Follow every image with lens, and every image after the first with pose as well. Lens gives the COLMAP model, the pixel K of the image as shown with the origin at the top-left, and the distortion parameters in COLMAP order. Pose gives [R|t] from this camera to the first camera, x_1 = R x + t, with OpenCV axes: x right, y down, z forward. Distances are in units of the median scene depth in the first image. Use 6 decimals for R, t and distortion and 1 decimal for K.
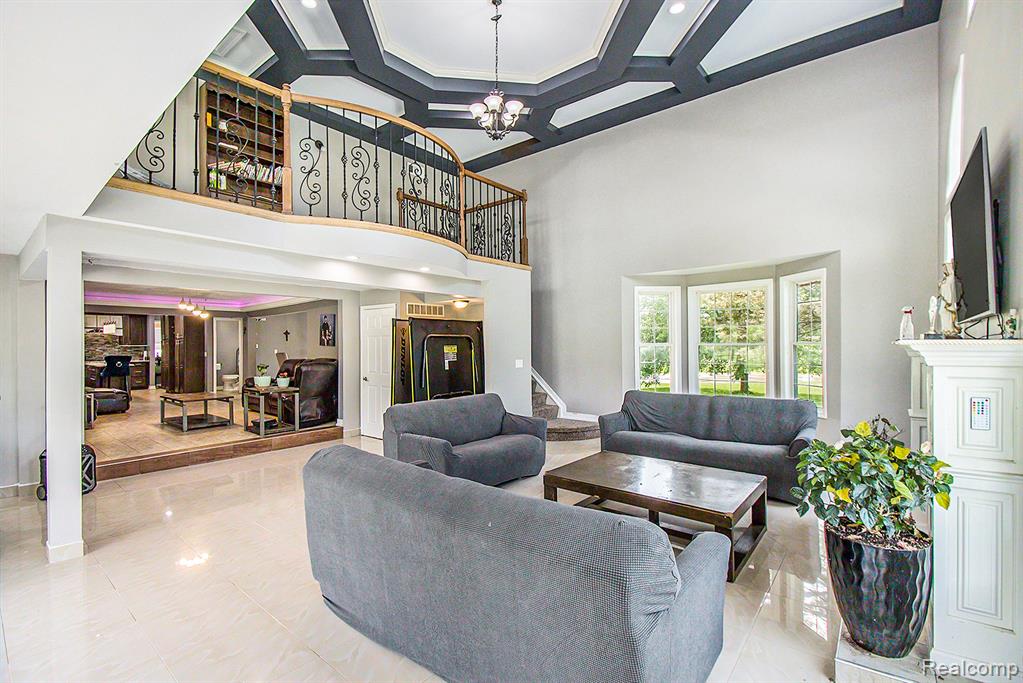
lens RADIAL K [[459.1, 0, 478.6], [0, 459.1, 342.5], [0, 0, 1]] dist [-0.001662, -0.000229]
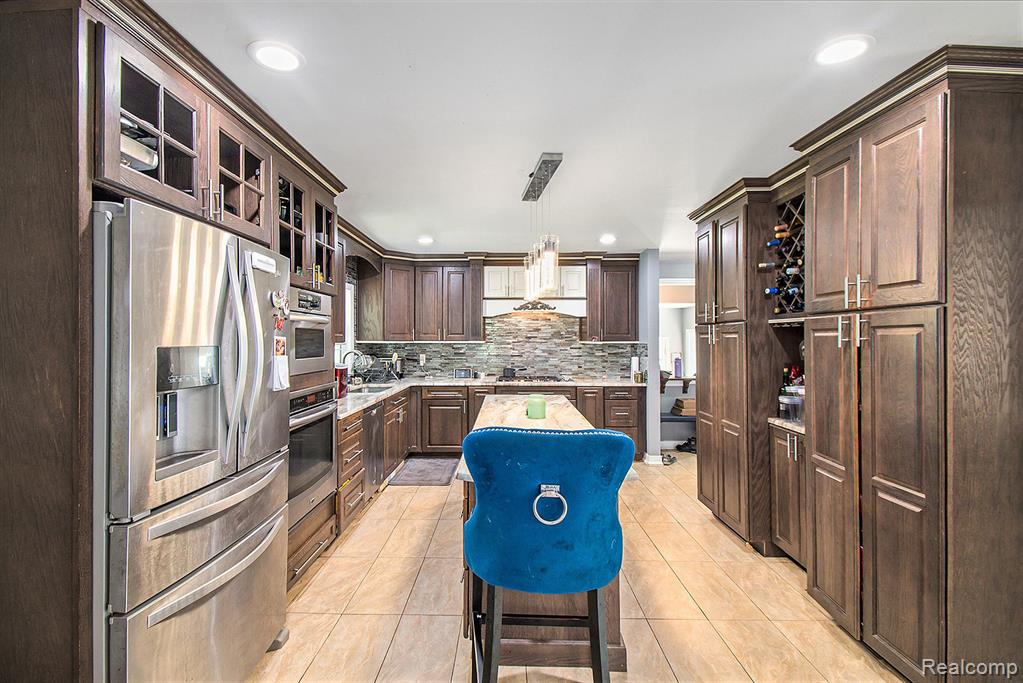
lens RADIAL K [[452.9, 0, 513.8], [0, 452.9, 332.1], [0, 0, 1]] dist [-0.000065, -0.000169]
pose [[0.658599, -0.006631, -0.752465, -0.472261], [0.000000, 0.999961, -0.008812, 0.001532], [0.752494, 0.005803, 0.658574, 0.626440]]
